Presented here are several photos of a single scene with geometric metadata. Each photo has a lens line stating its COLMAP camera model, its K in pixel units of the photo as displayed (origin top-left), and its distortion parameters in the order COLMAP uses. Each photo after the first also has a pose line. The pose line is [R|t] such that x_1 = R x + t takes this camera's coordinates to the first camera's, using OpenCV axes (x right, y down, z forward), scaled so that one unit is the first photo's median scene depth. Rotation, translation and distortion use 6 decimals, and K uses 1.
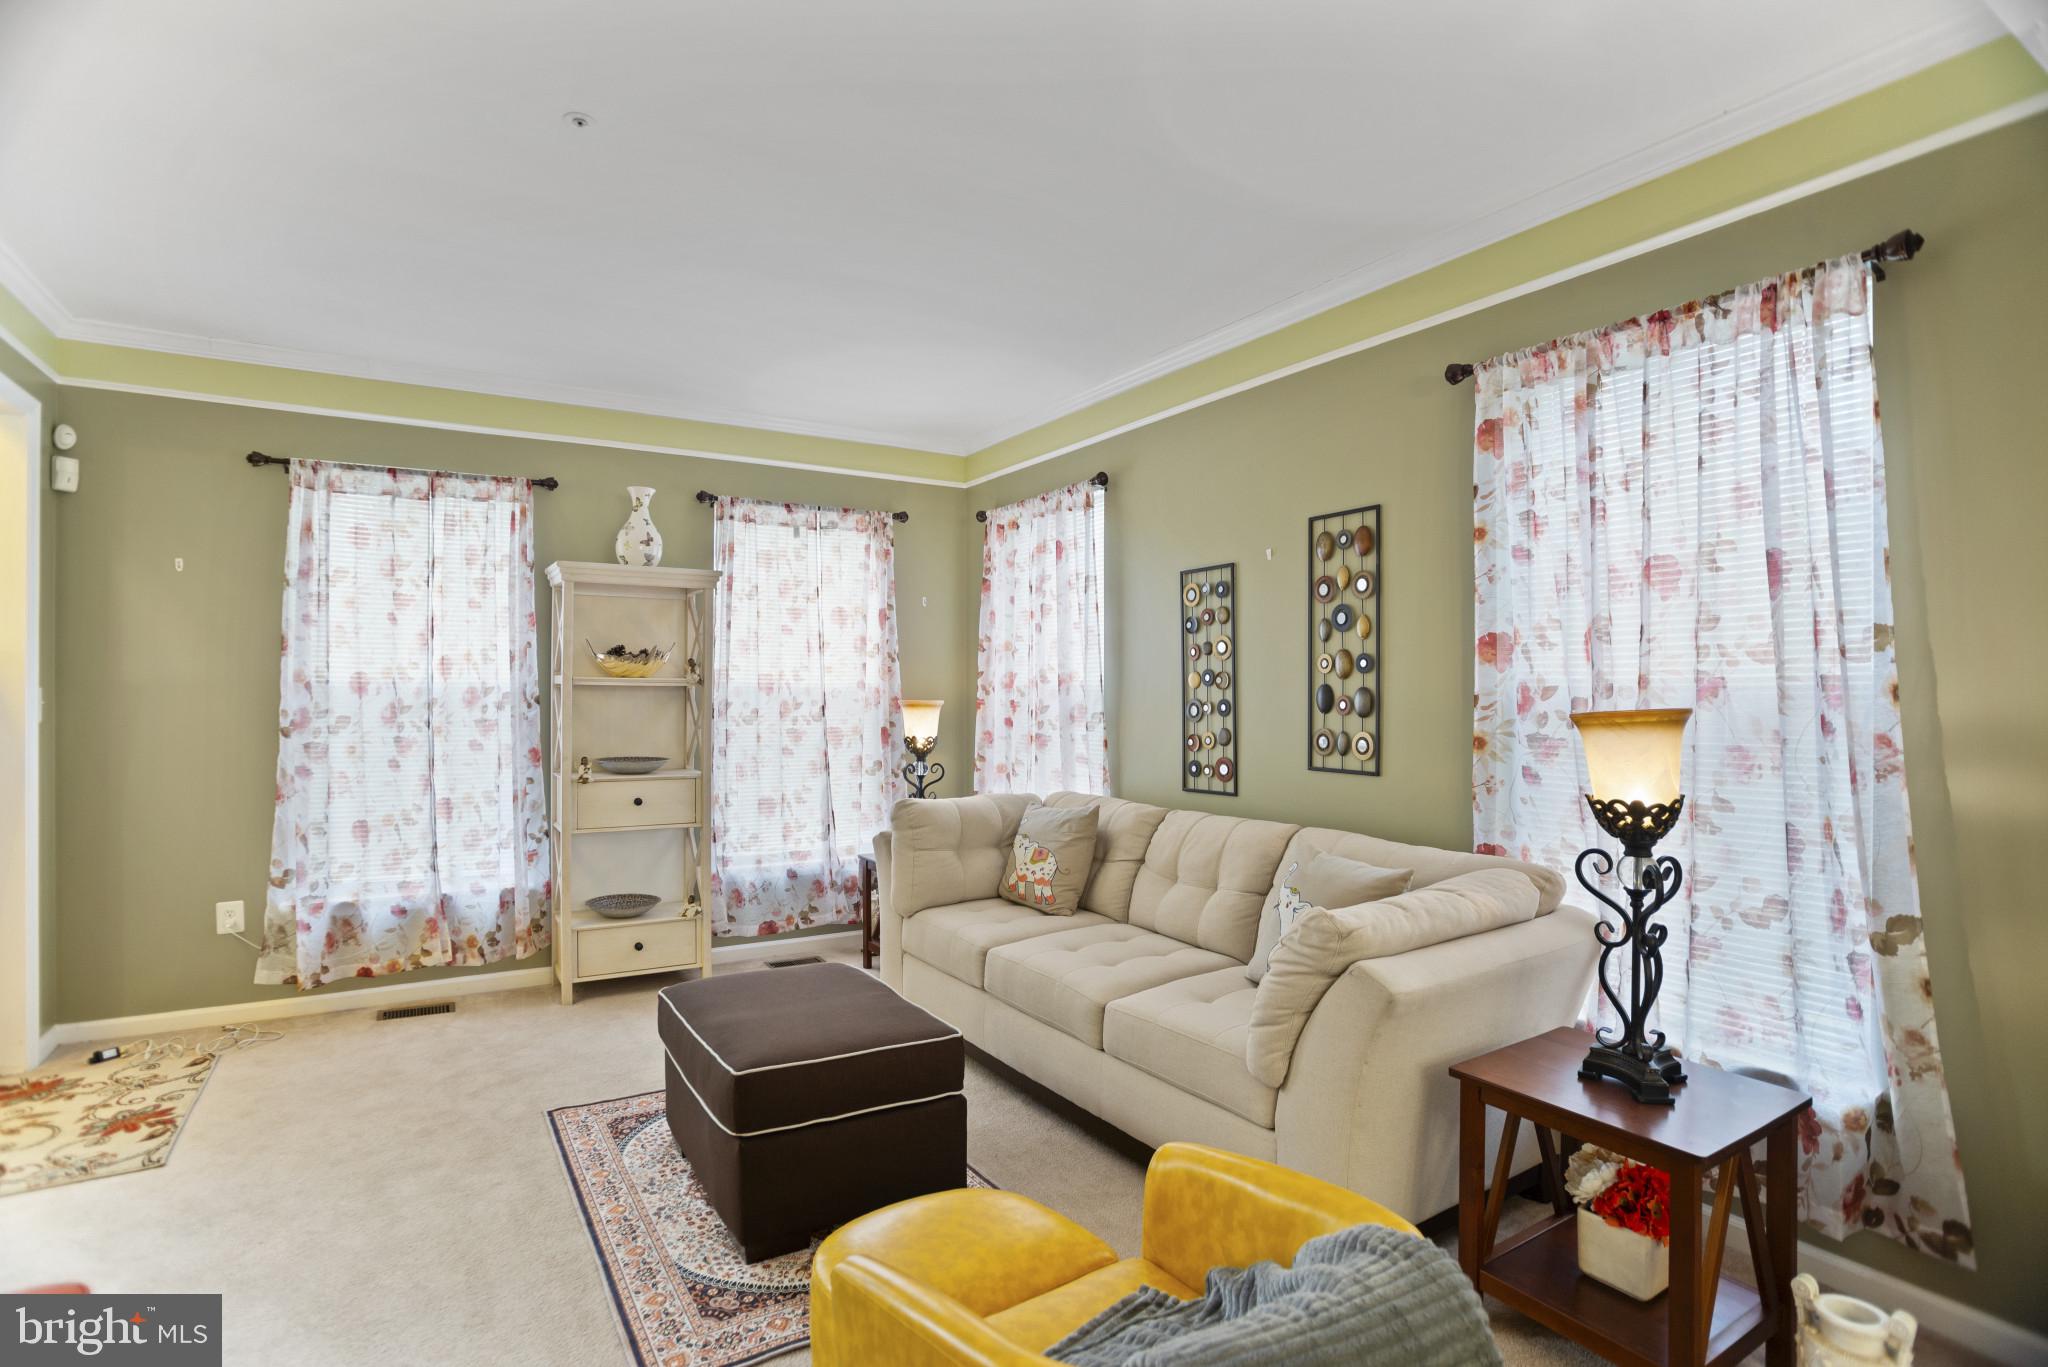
lens RADIAL K [[998.0, 0, 1026.3], [0, 998.0, 695.4], [0, 0, 1]] dist [-0.039934, 0.004172]
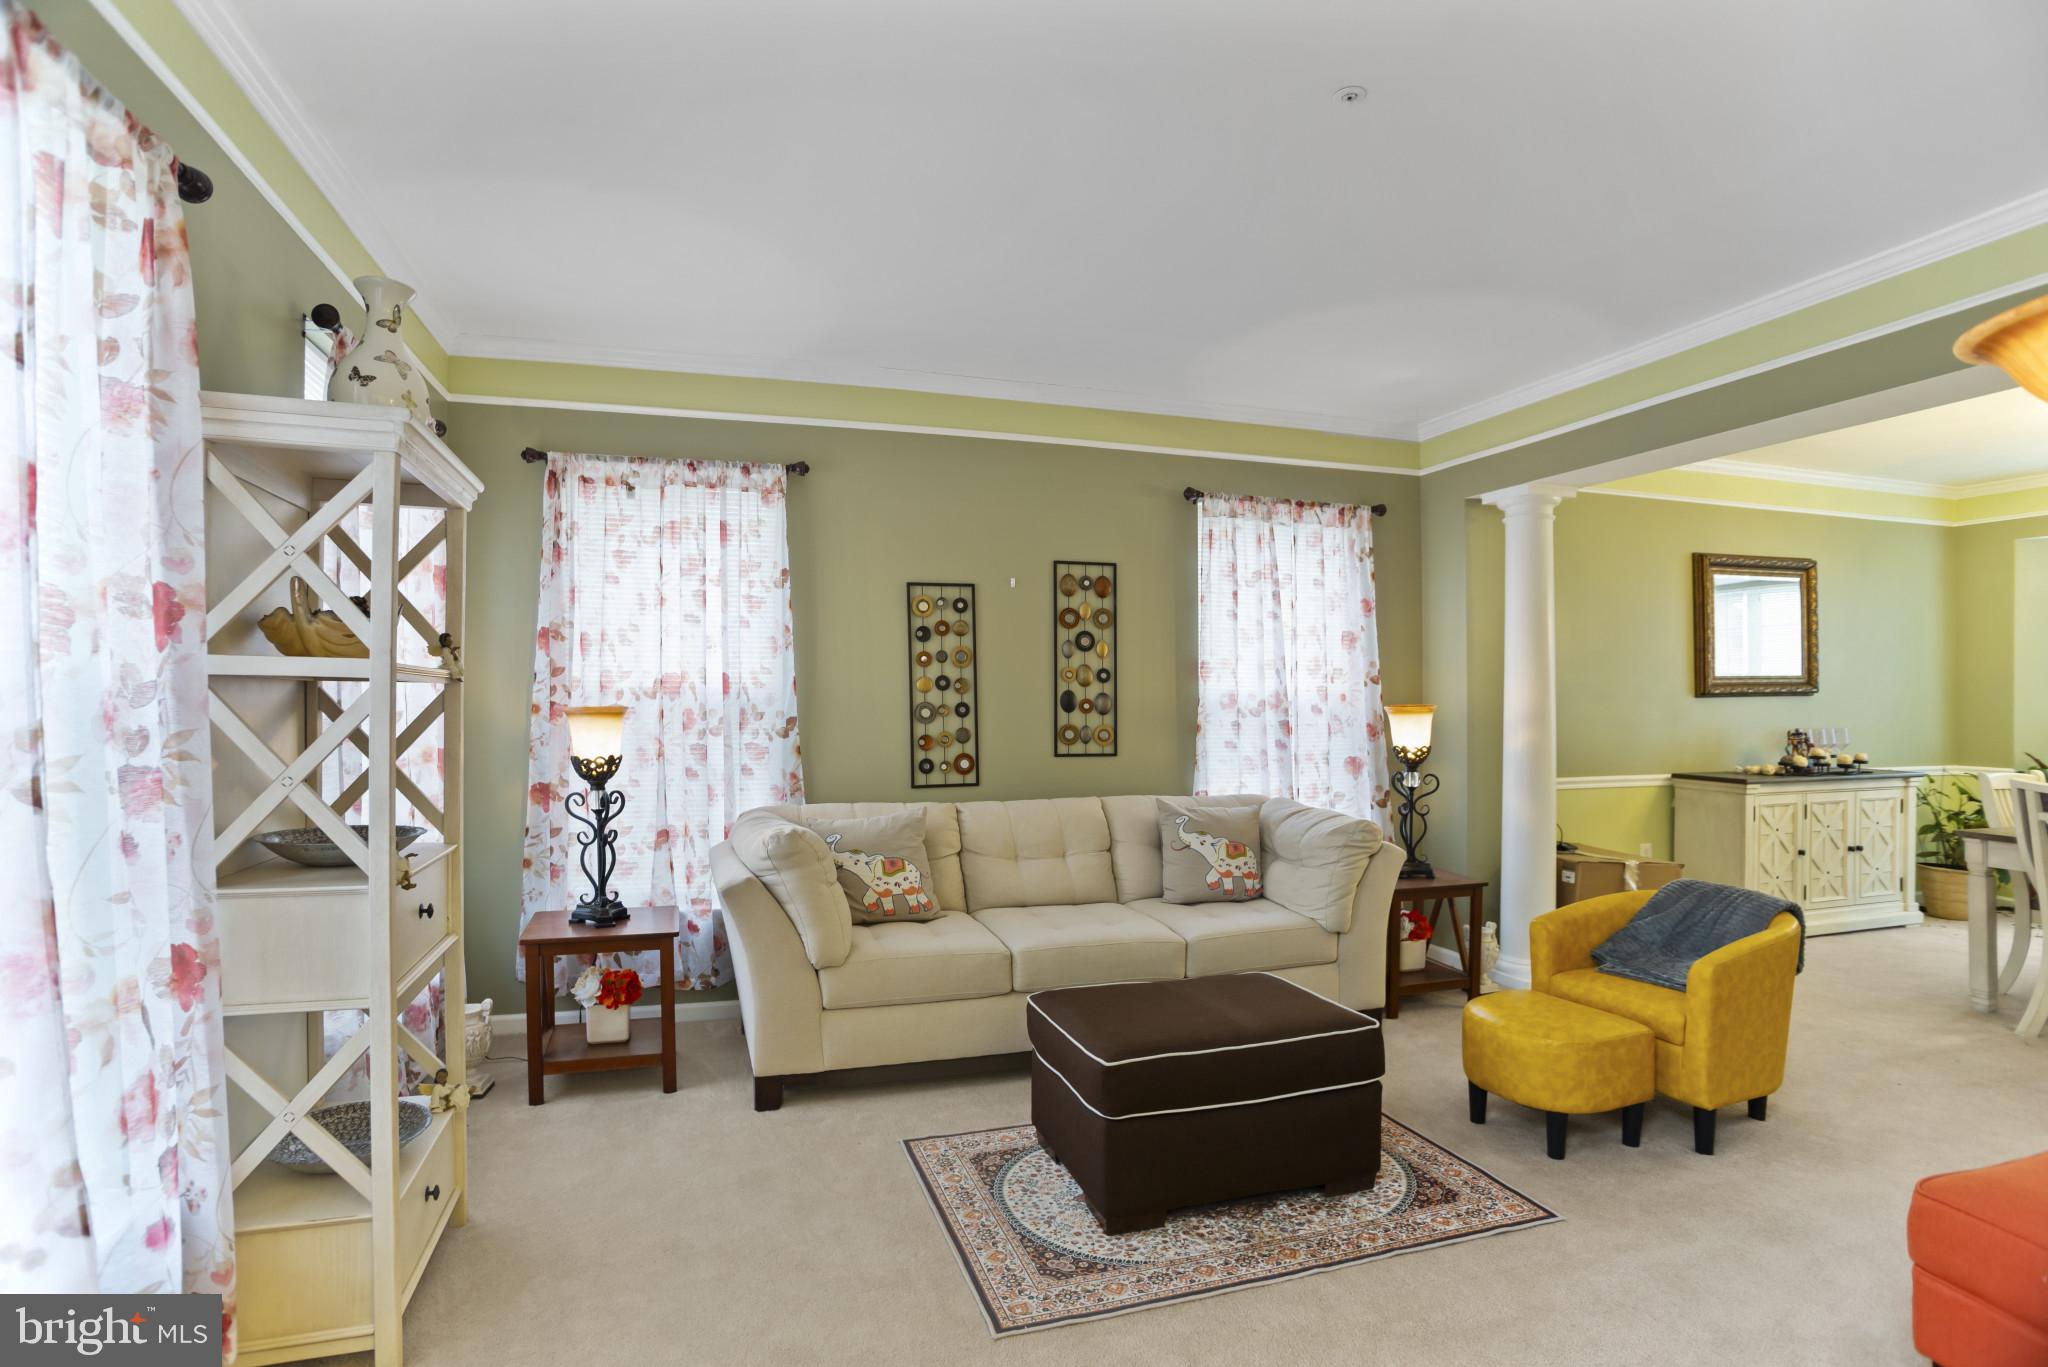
lens RADIAL K [[998.0, 0, 1029.5], [0, 998.0, 683.2], [0, 0, 1]] dist [-0.039934, 0.004172]
pose [[0.276935, 0.012323, 0.960810, -0.973960], [0.000856, 0.999914, -0.013072, -0.003128], [-0.960888, 0.004442, 0.276901, 0.679107]]
